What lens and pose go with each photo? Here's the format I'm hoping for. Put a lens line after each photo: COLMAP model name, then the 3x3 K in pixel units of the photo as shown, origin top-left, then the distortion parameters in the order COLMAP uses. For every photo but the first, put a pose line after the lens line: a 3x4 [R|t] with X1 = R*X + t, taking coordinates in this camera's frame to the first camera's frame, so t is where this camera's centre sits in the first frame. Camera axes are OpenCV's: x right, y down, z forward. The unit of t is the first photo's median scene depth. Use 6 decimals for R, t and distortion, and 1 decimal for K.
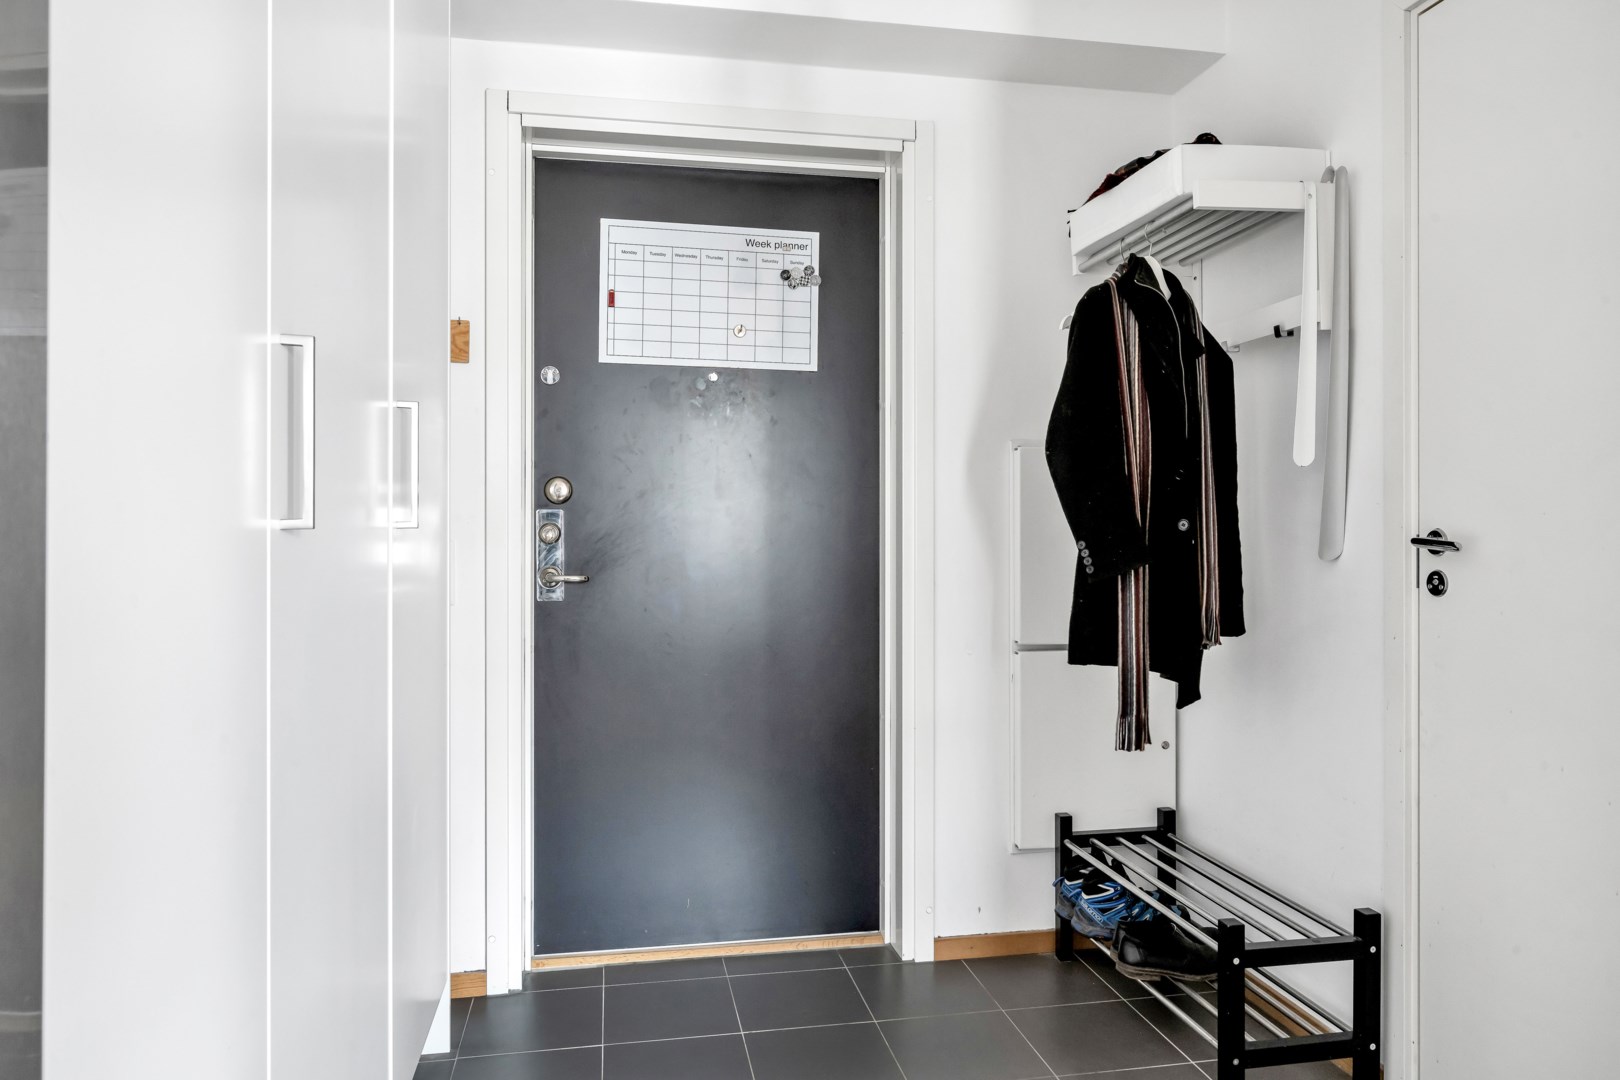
lens RADIAL K [[1044.0, 0, 810.0], [0, 1044.0, 540.0], [0, 0, 1]] dist [-0.000480, -0.001218]
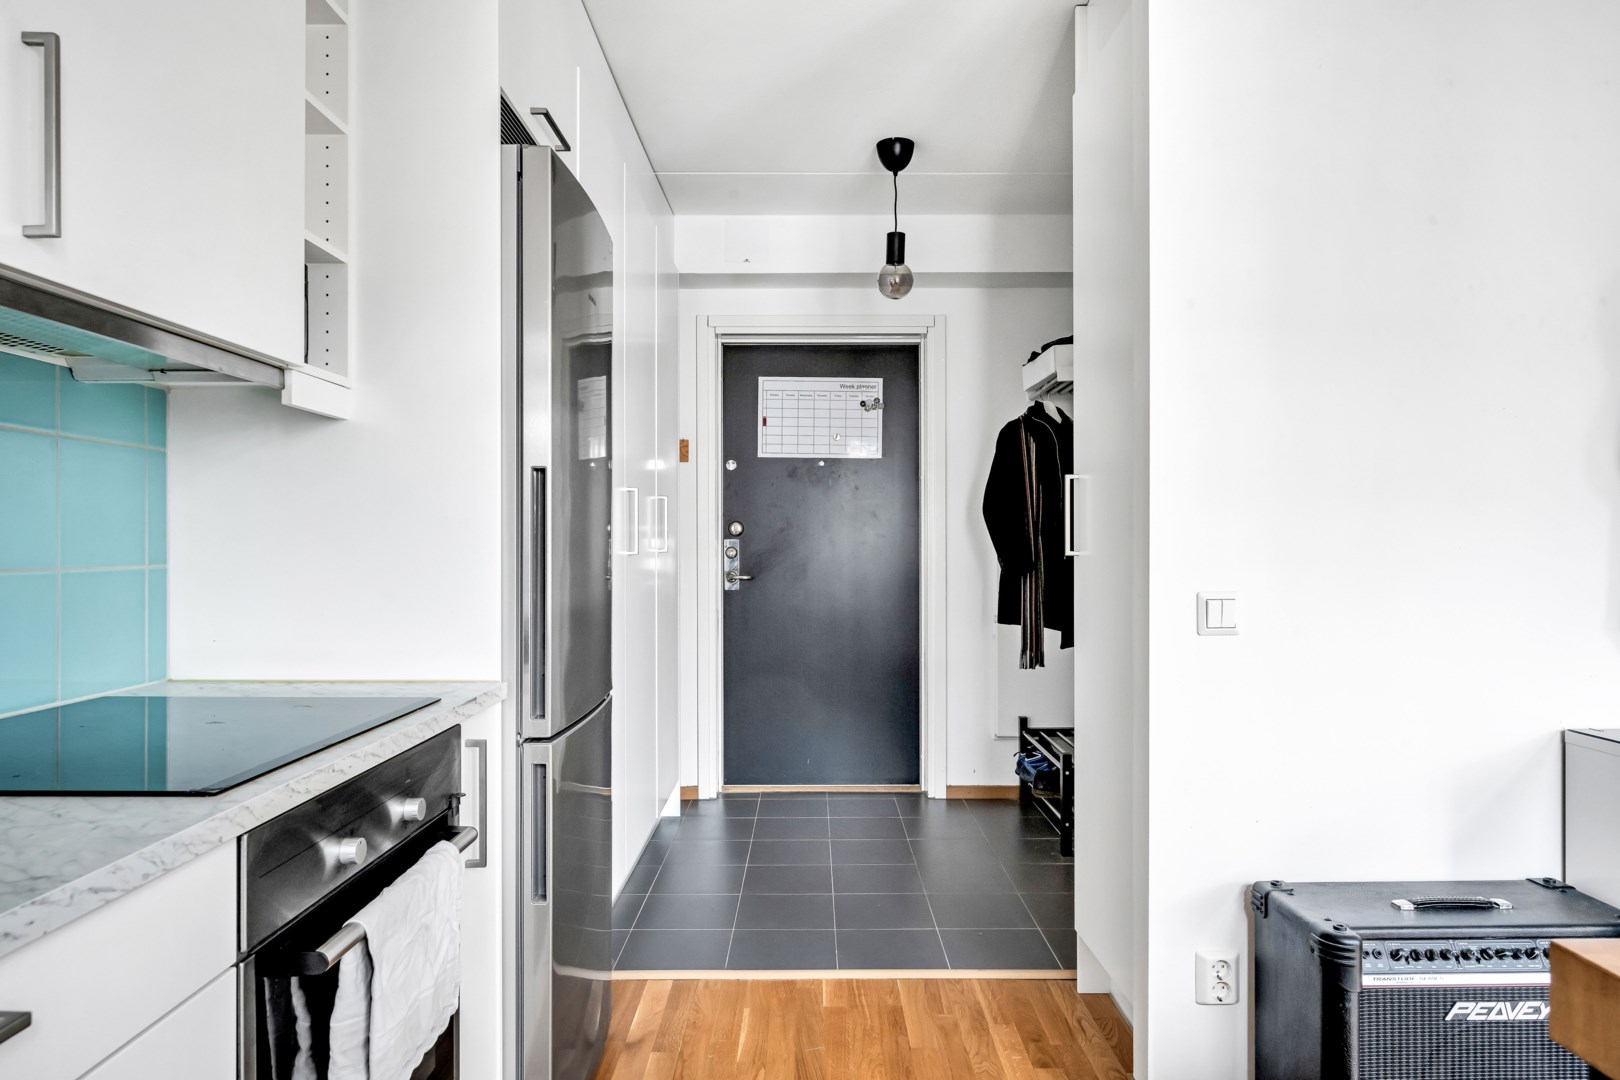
lens RADIAL K [[927.5, 0, 815.0], [0, 927.5, 575.1], [0, 0, 1]] dist [0.000904, -0.000055]
pose [[0.984298, 0.005127, -0.176438, 0.176980], [-0.000647, 0.999676, 0.025442, -0.008093], [0.176511, -0.024928, 0.983983, -0.557254]]
